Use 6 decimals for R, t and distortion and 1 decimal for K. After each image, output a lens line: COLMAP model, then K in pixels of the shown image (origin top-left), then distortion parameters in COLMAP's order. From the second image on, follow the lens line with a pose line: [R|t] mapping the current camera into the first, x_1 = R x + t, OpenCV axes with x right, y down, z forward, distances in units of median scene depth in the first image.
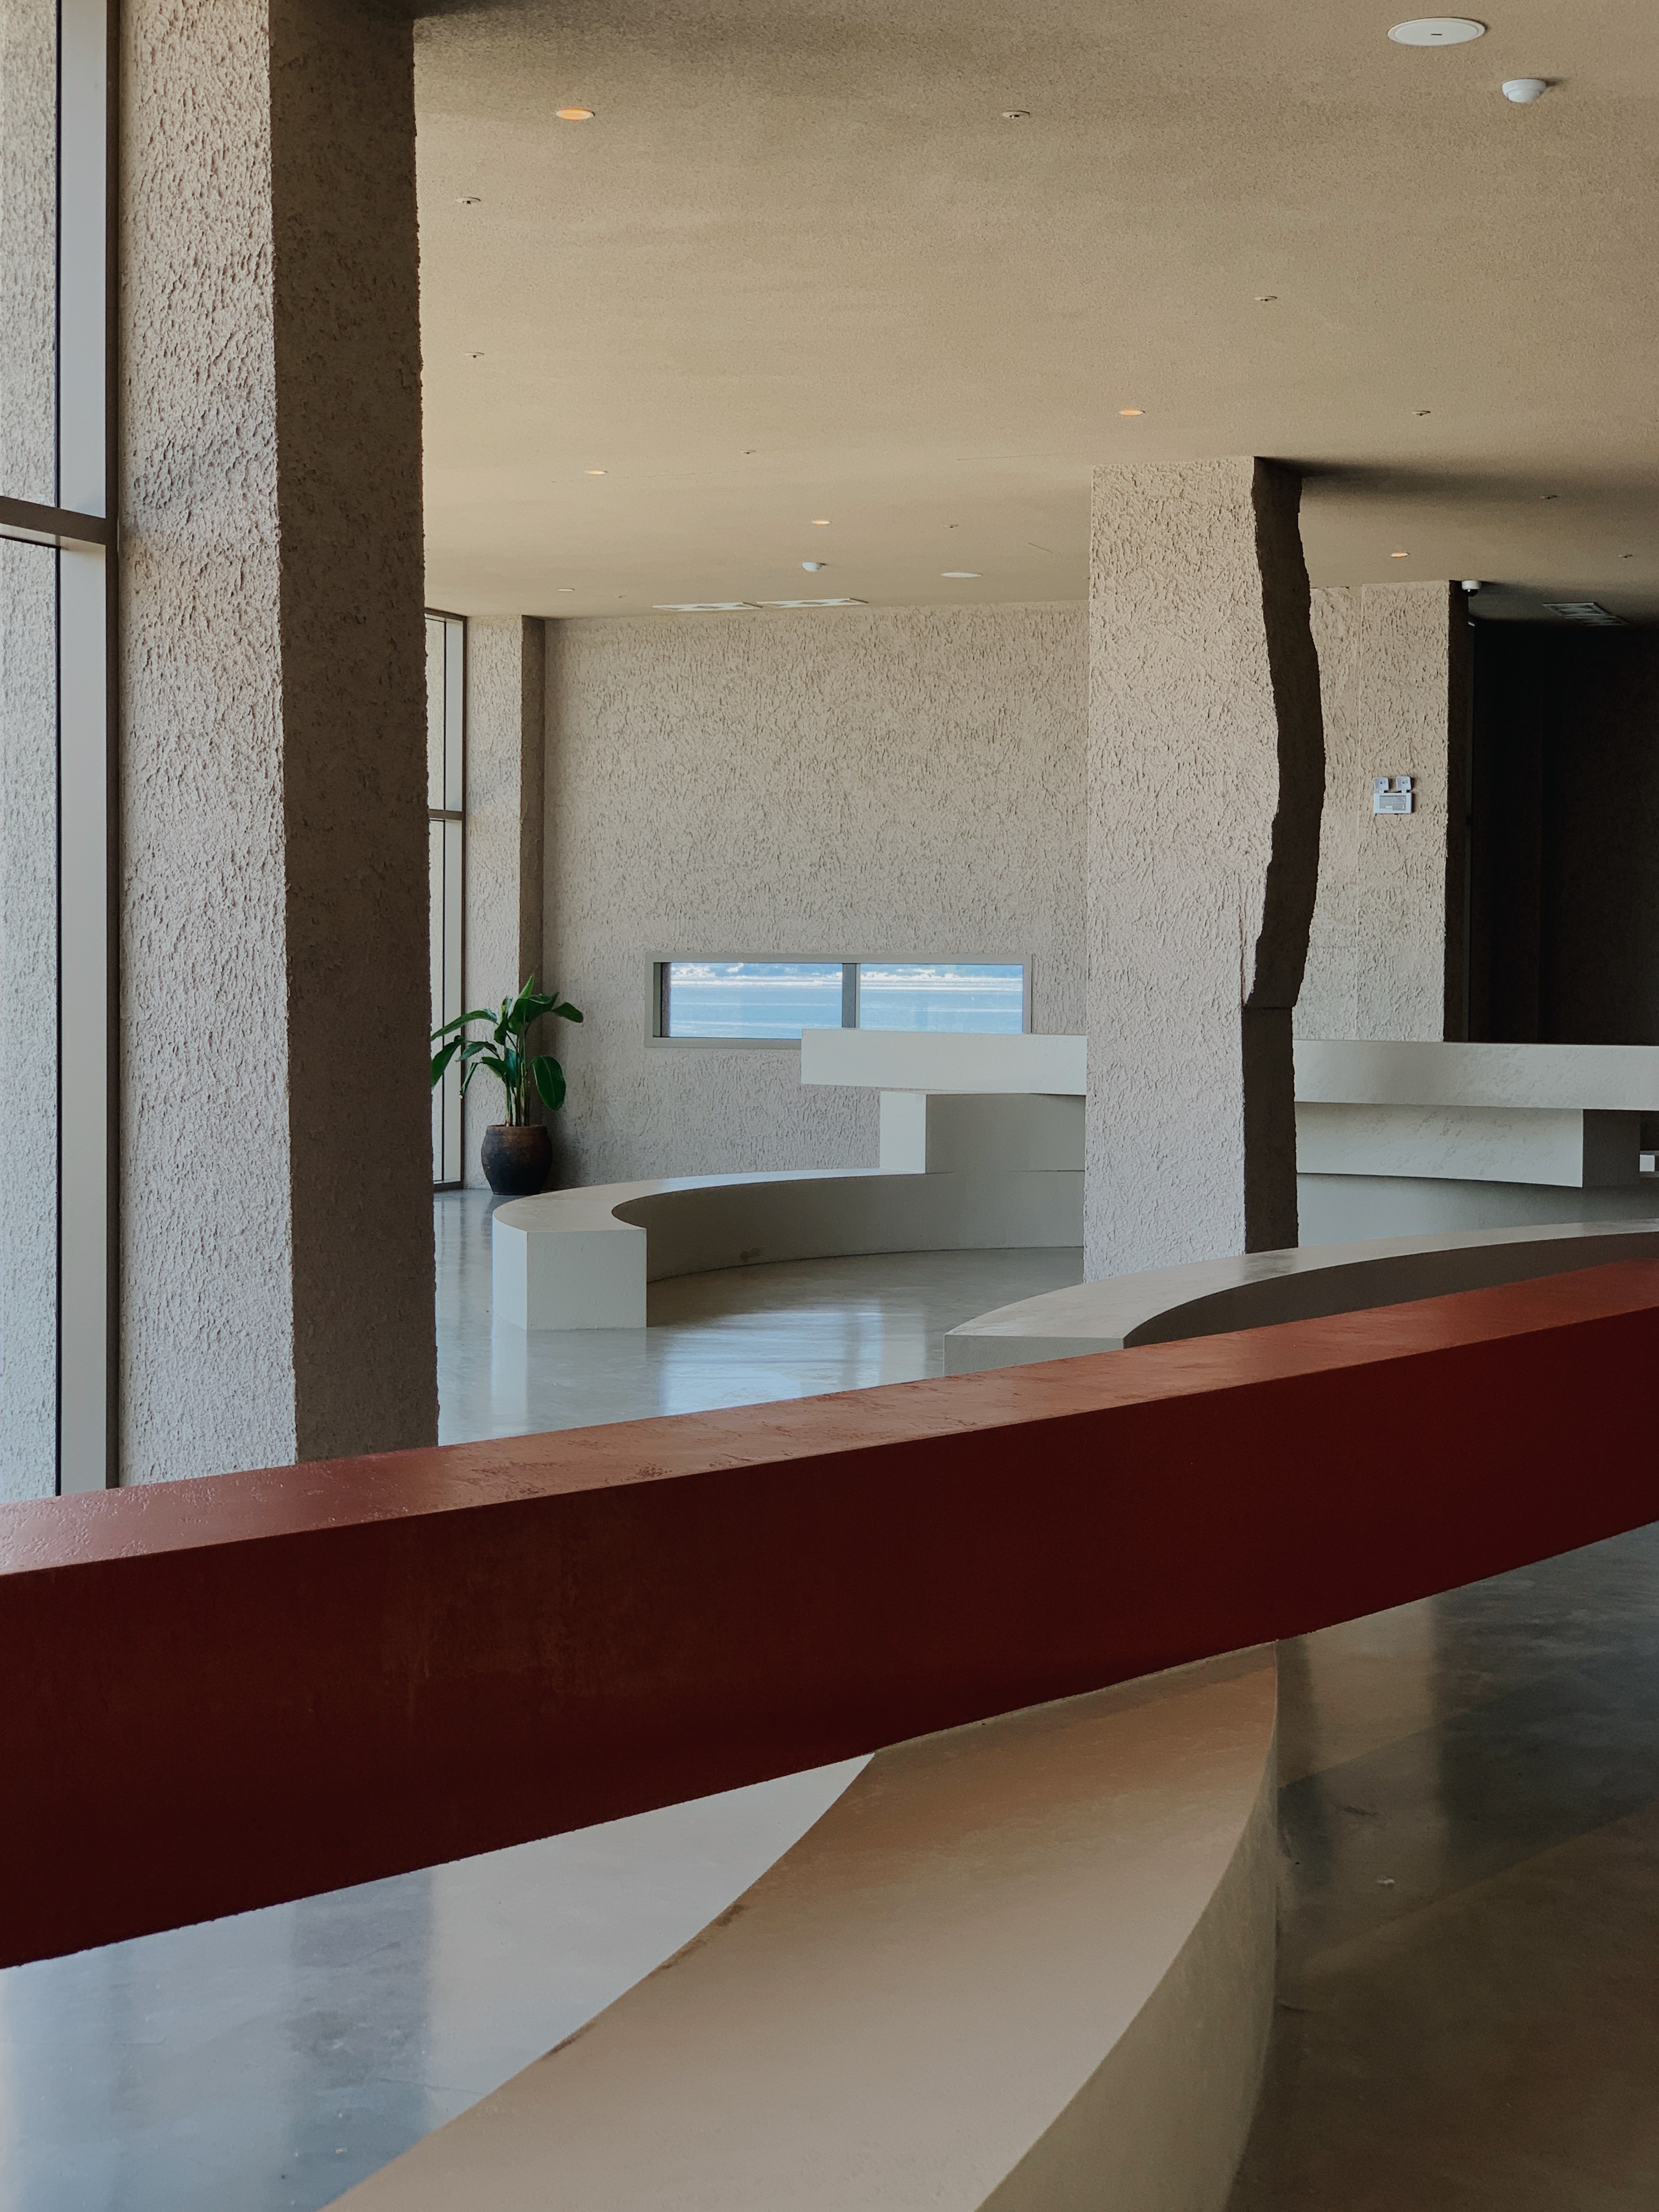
lens RADIAL K [[3351.5, 0, 827.8], [0, 3351.5, 1104.2], [0, 0, 1]] dist [0.017380, 0.000000]
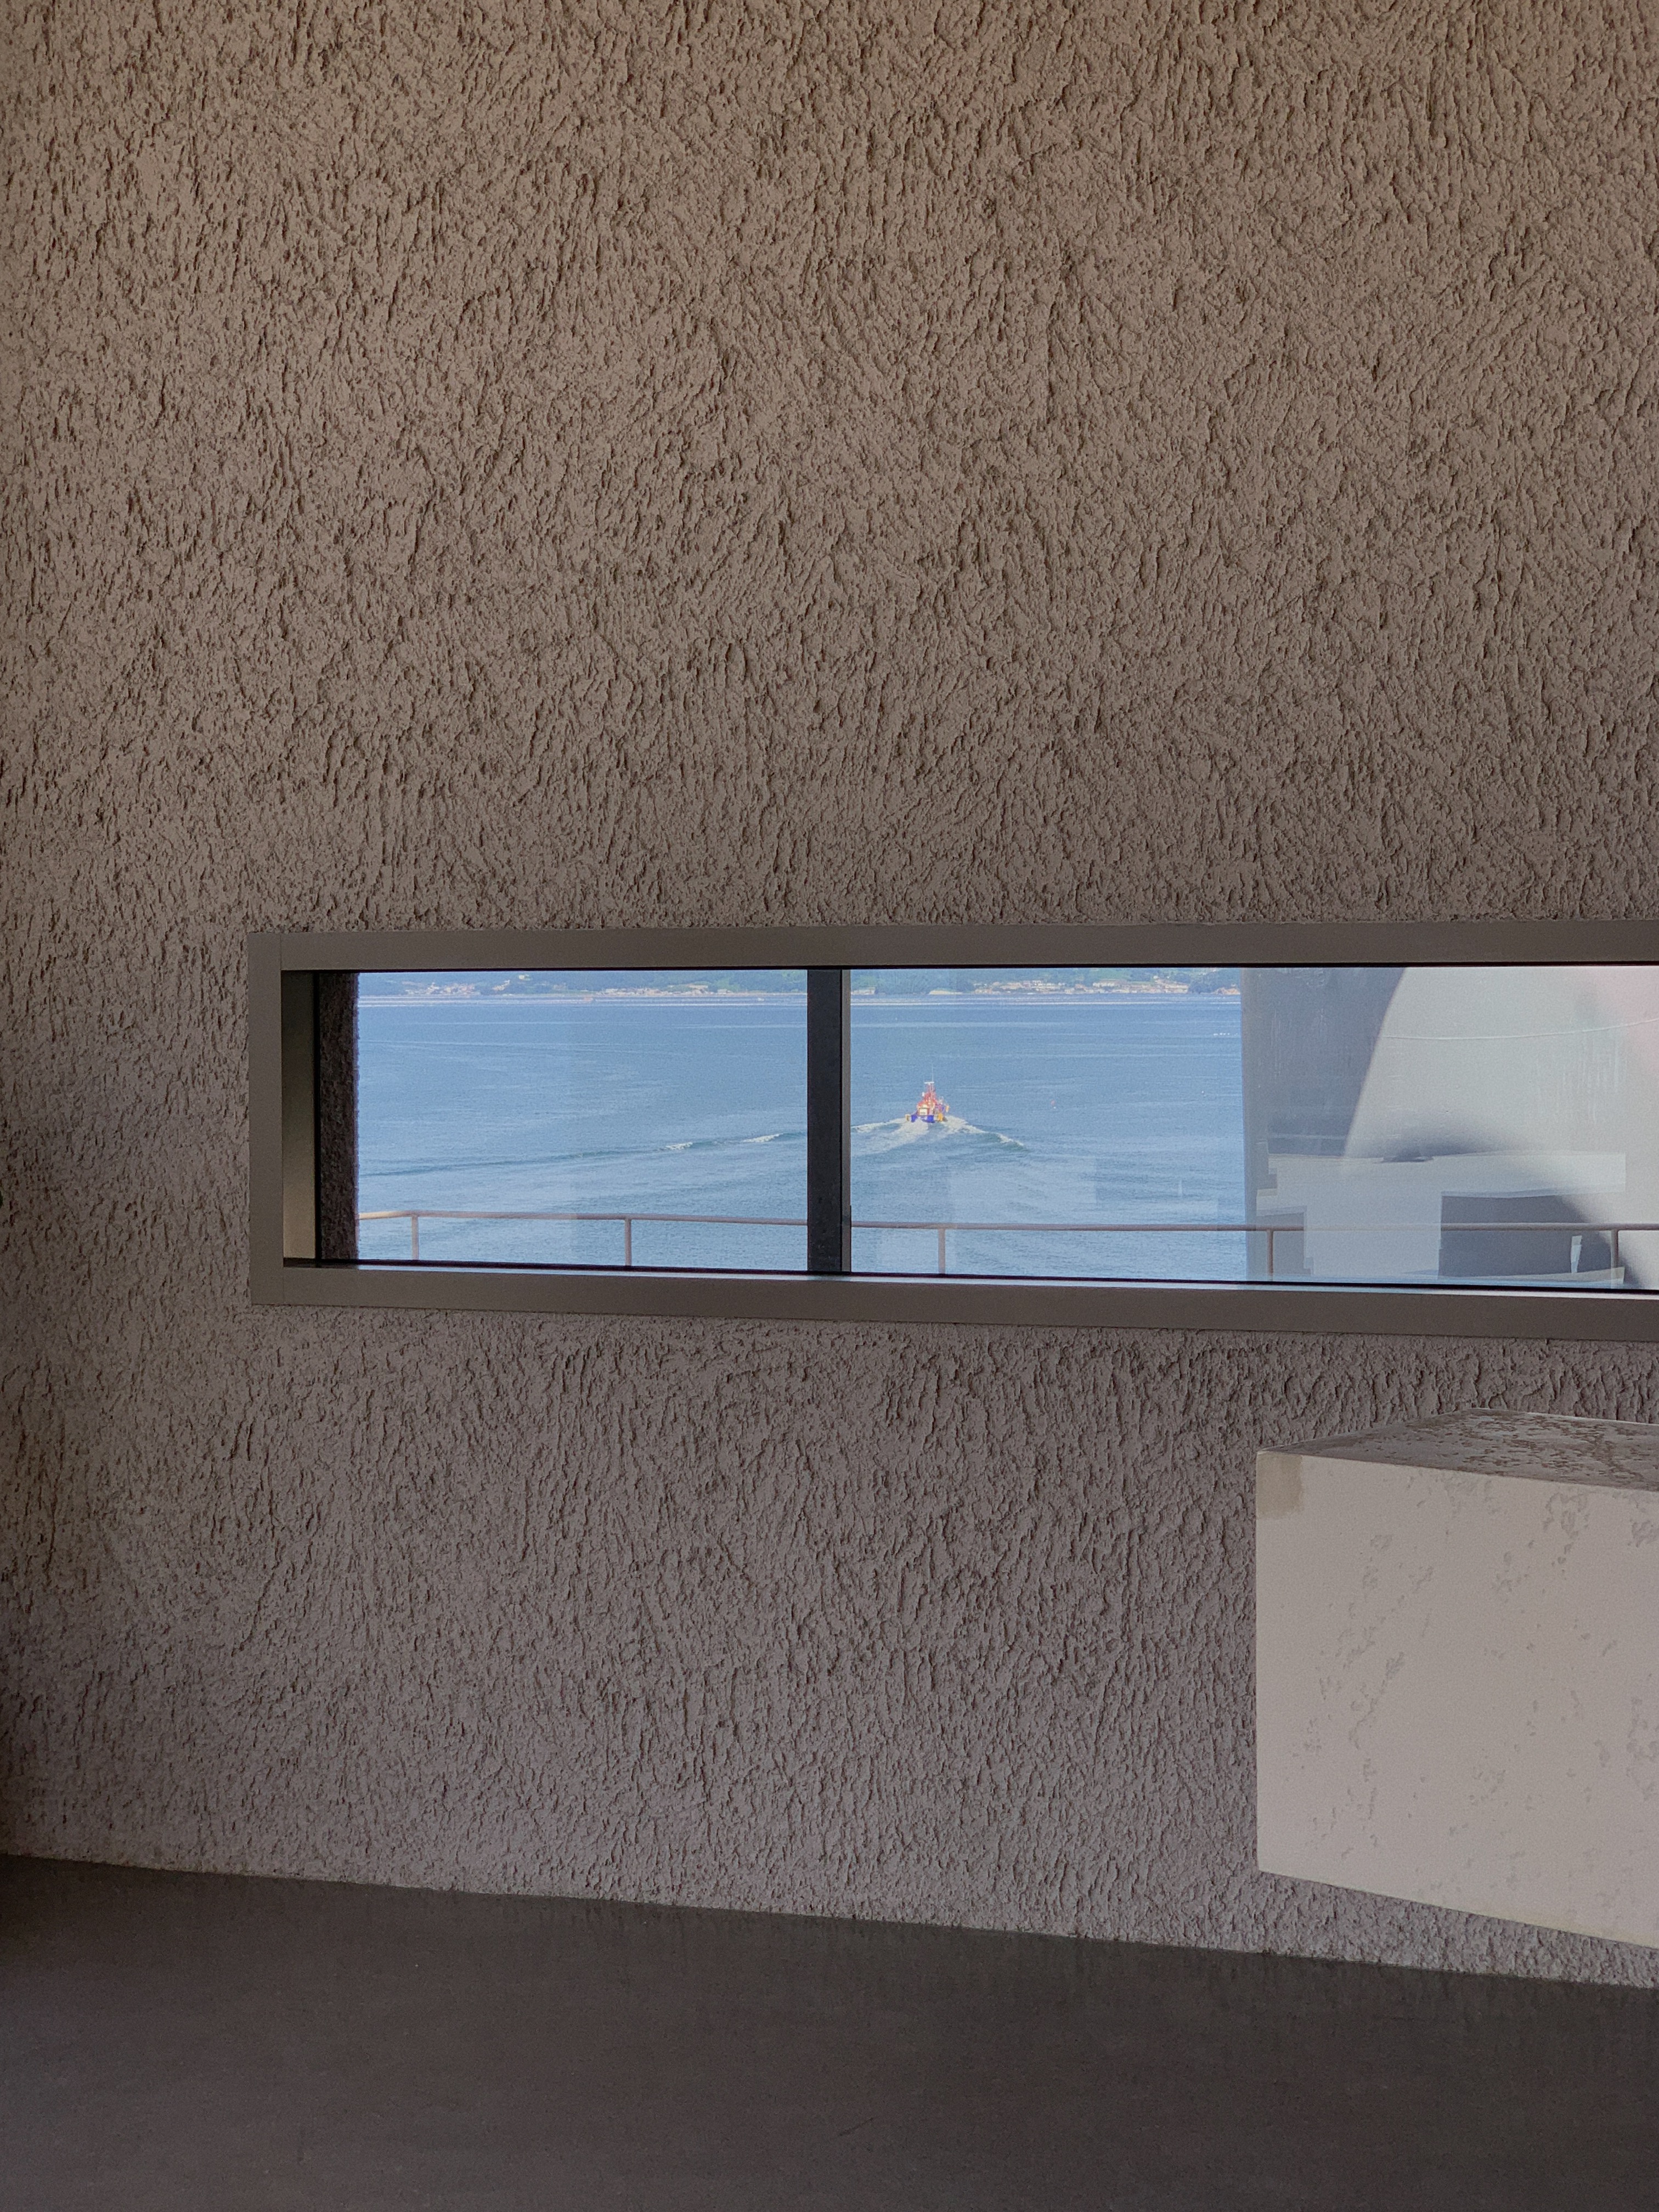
lens RADIAL K [[3405.2, 0, 832.4], [0, 3405.2, 1107.0], [0, 0, 1]] dist [0.029459, 0.000000]
pose [[0.997491, -0.014356, 0.069326, -0.028670], [0.014653, 0.999885, -0.003779, -0.030704], [-0.069263, 0.004785, 0.997587, 0.745485]]
